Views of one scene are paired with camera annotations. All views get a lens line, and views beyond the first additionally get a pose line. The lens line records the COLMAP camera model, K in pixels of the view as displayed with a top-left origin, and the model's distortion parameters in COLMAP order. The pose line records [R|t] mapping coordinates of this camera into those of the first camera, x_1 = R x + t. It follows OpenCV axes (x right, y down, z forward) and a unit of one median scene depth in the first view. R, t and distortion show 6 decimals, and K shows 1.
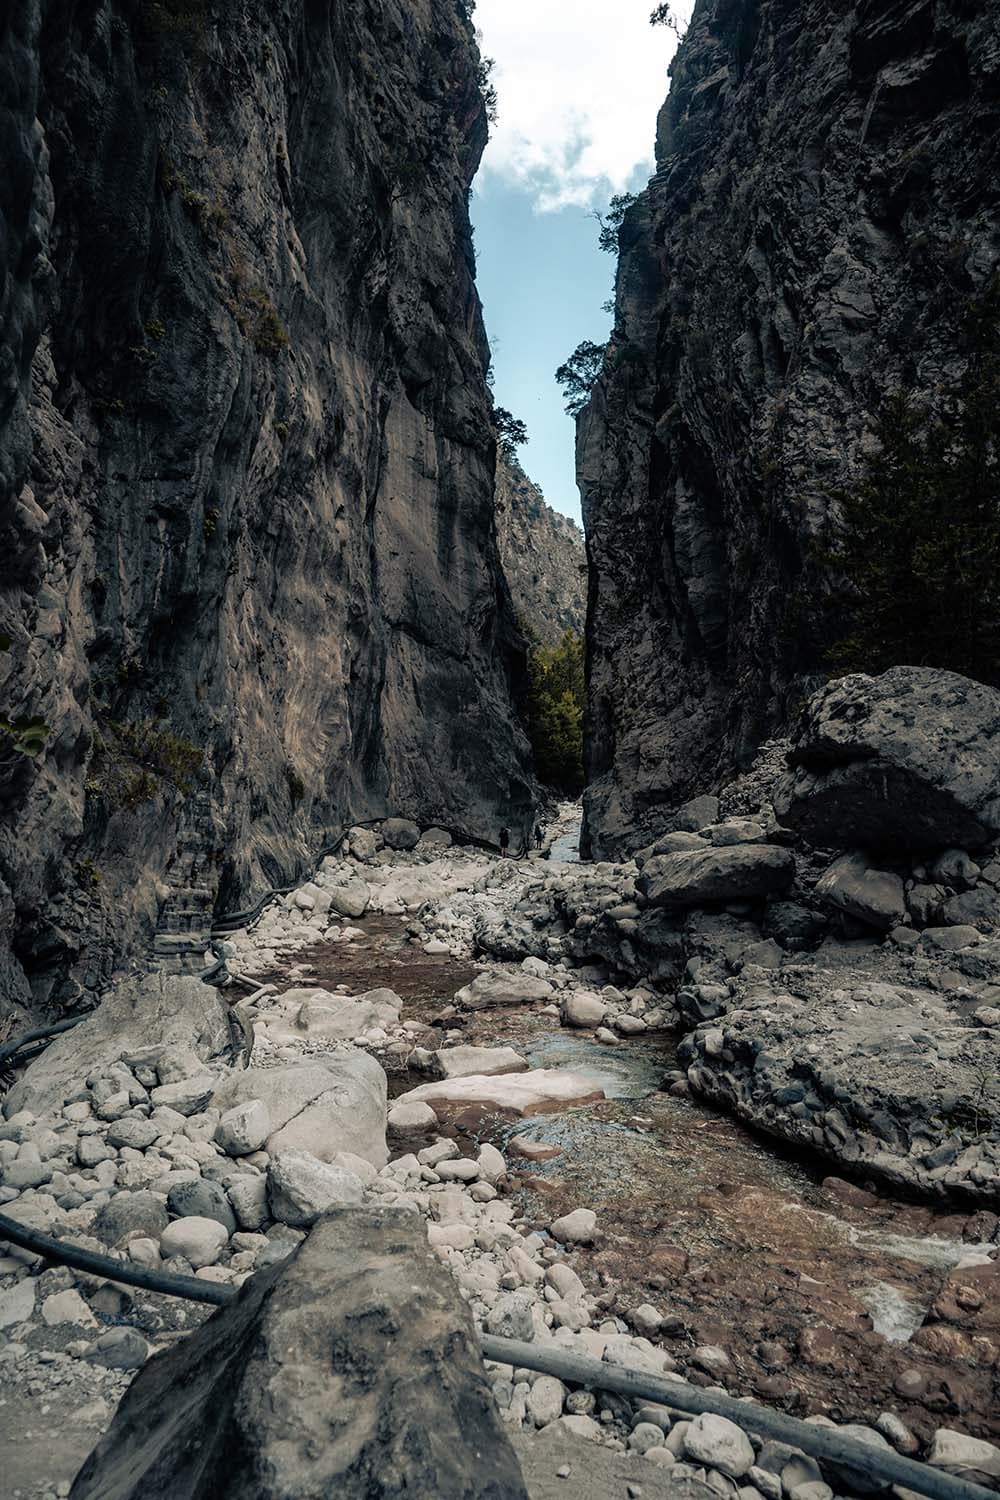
lens RADIAL K [[3567.2, 0, 500.5], [0, 3567.2, 749.8], [0, 0, 1]] dist [0.015703, 0.000000]
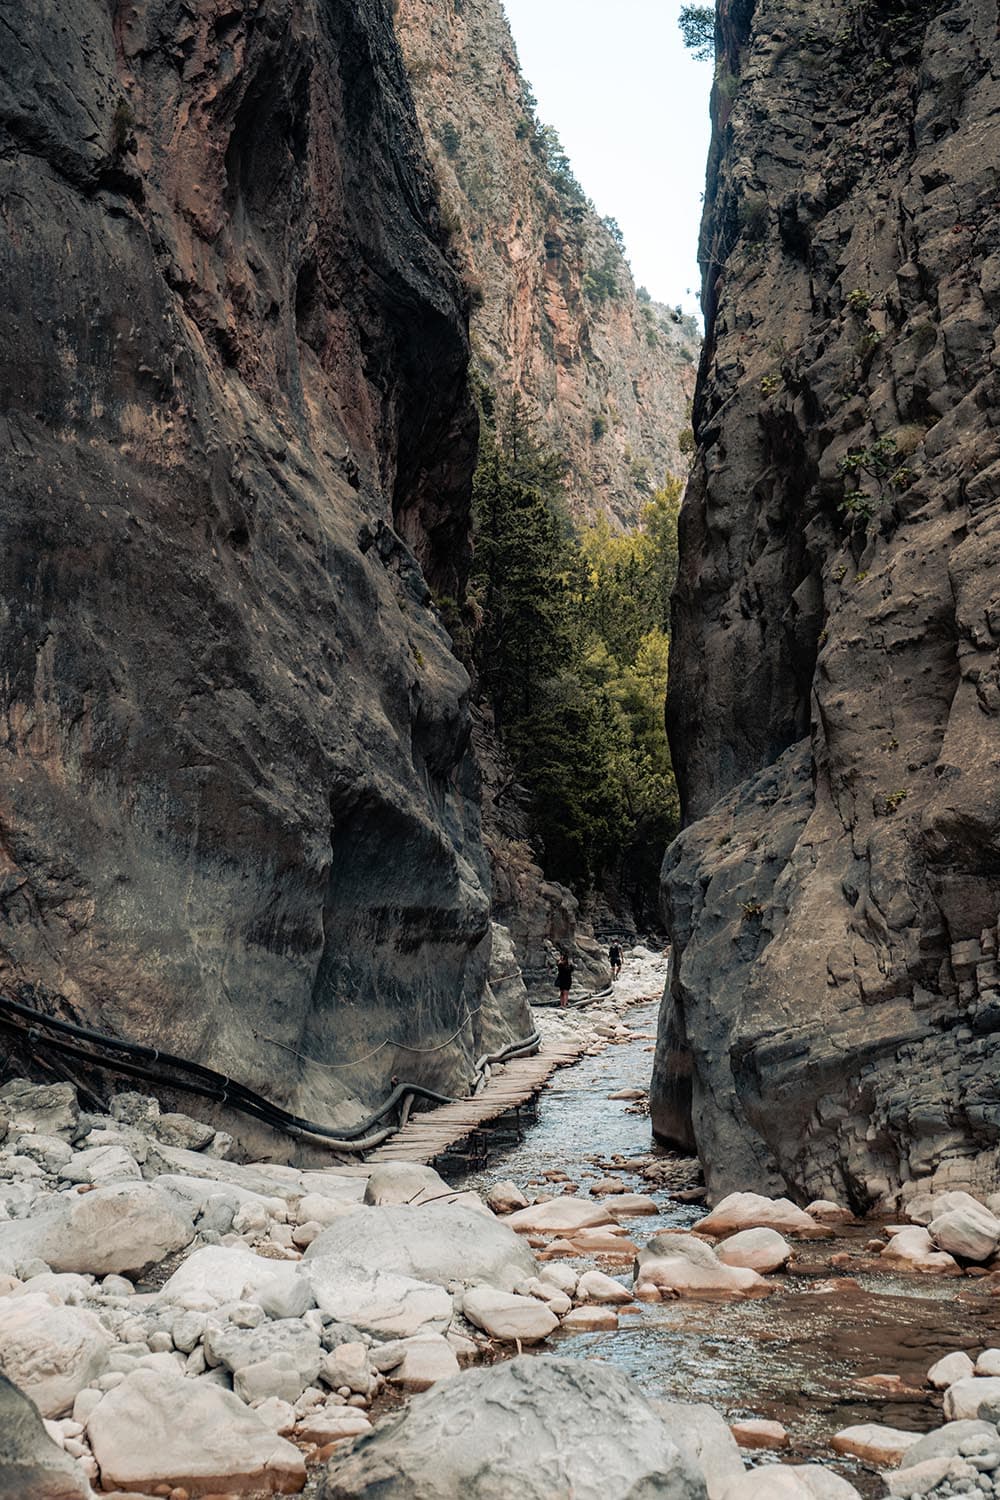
lens RADIAL K [[3567.2, 0, 498.8], [0, 3567.2, 750.4], [0, 0, 1]] dist [0.015703, 0.000000]
pose [[0.998786, 0.025713, -0.042022, 0.022050], [-0.028216, 0.997794, -0.060094, 0.019199], [0.040385, 0.061207, 0.997308, 0.783871]]
